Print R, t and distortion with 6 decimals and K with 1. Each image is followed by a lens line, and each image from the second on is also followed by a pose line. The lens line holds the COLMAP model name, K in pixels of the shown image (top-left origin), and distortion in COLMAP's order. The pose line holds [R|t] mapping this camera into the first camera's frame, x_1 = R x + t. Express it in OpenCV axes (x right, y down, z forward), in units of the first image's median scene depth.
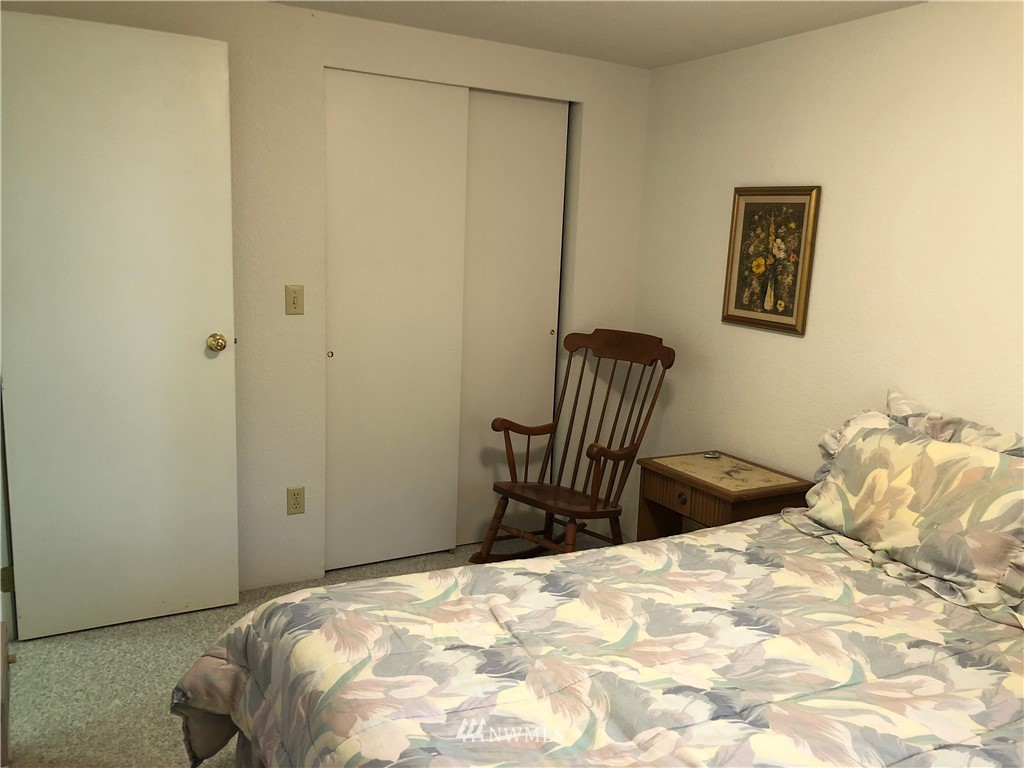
lens RADIAL K [[828.2, 0, 510.8], [0, 828.2, 385.3], [0, 0, 1]] dist [0.037437, -0.035435]
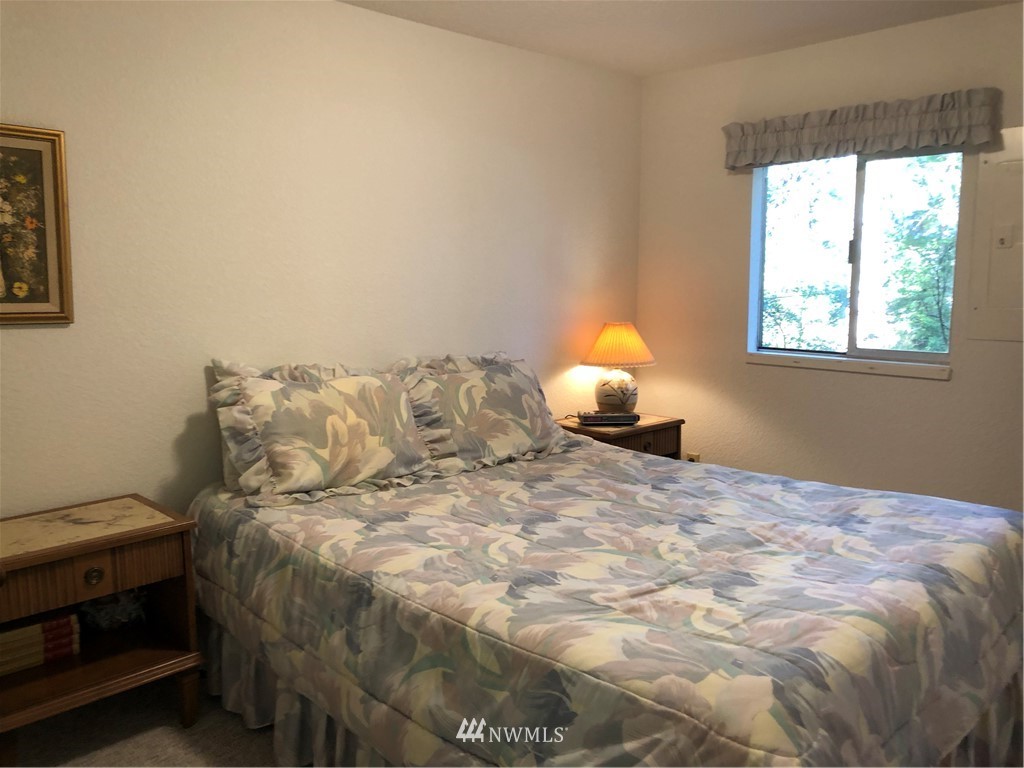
lens RADIAL K [[828.2, 0, 511.0], [0, 828.2, 381.4], [0, 0, 1]] dist [0.037437, -0.035435]
pose [[-0.252564, -0.167497, 0.952972, -0.629230], [0.162287, 0.963617, 0.212379, -0.132480], [-0.953873, 0.208294, -0.216193, 0.976852]]
